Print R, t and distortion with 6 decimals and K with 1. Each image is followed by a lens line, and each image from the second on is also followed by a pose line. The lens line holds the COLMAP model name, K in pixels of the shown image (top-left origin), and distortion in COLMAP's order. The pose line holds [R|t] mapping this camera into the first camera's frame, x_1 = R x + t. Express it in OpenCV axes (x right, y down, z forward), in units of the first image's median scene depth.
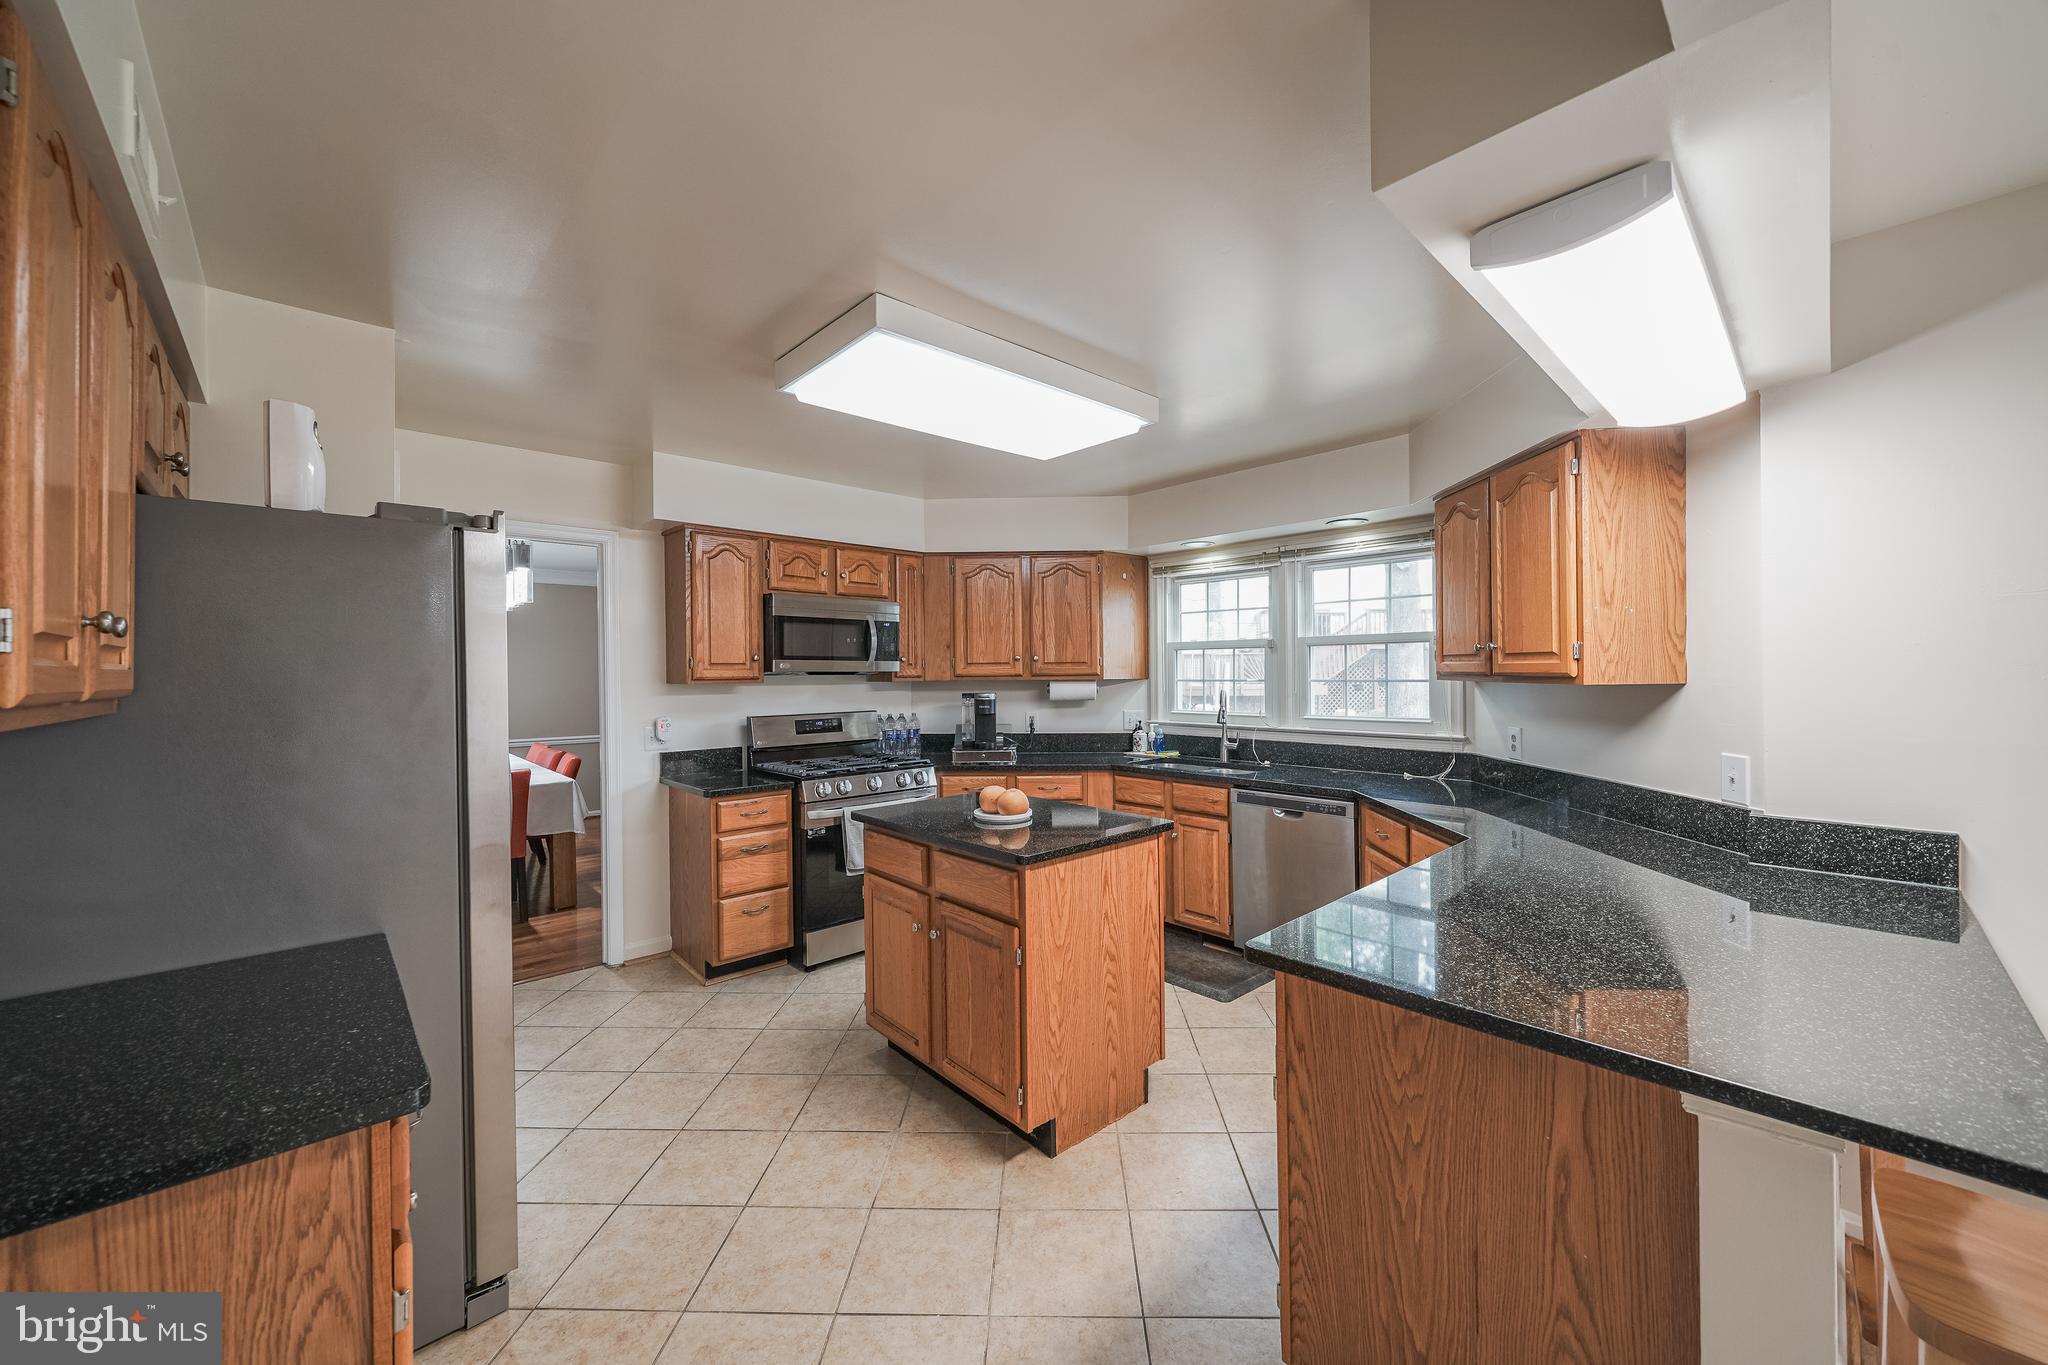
lens RADIAL K [[756.8, 0, 1027.7], [0, 756.8, 673.5], [0, 0, 1]] dist [-0.000344, 0.000004]
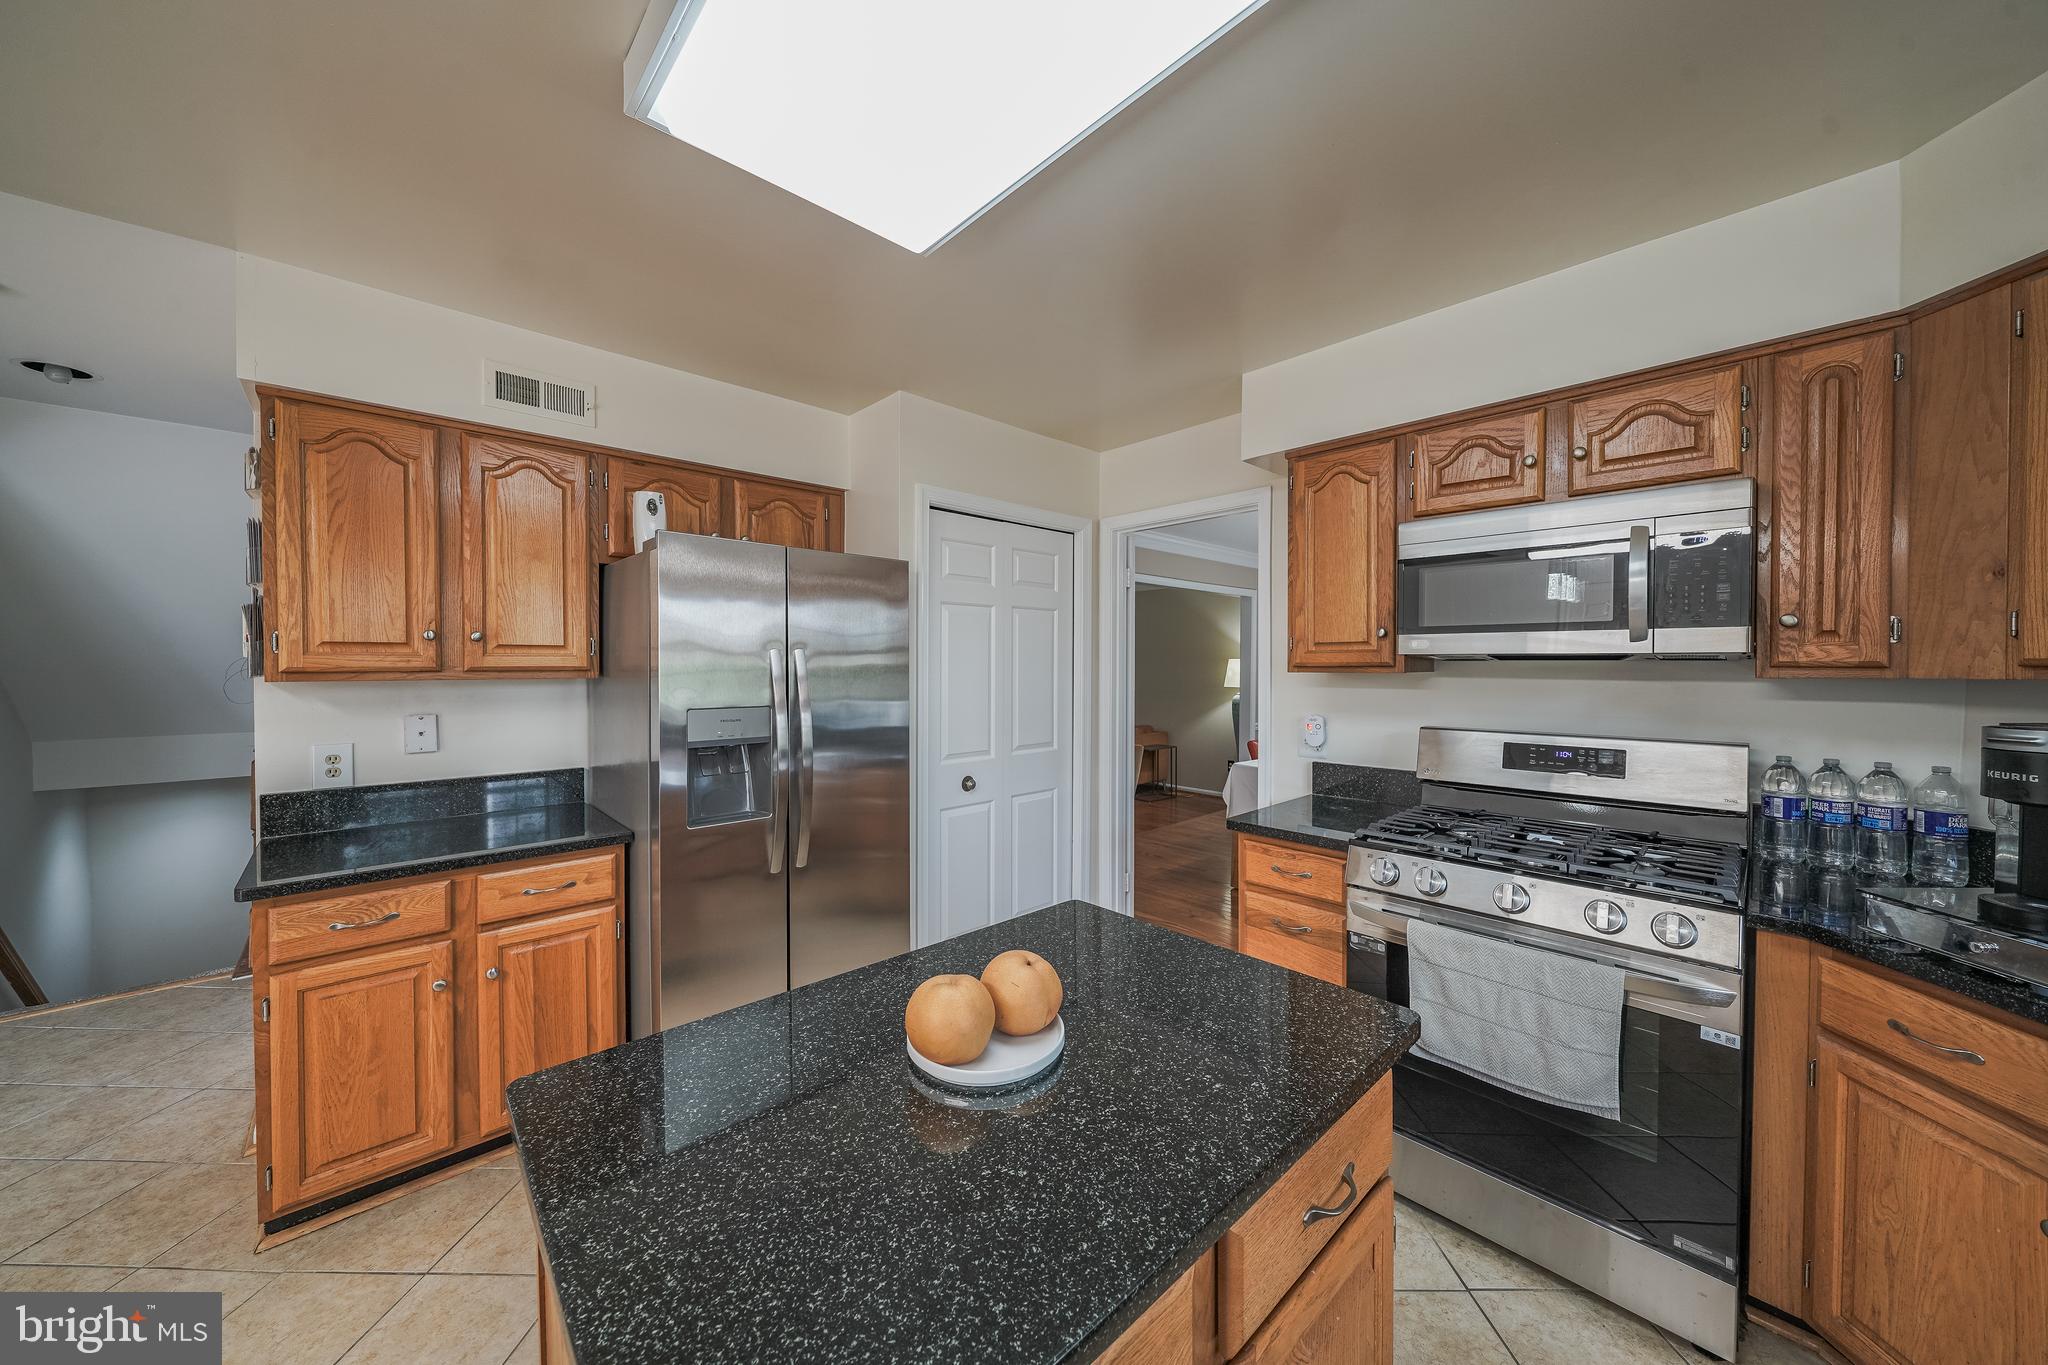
lens RADIAL K [[718.4, 0, 1028.5], [0, 718.4, 672.9], [0, 0, 1]] dist [-0.002423, -0.000120]
pose [[0.018328, 0.021109, -0.999609, 0.215738], [-0.004021, 0.999771, 0.021039, 0.001750], [0.999824, 0.003634, 0.018408, 0.669028]]
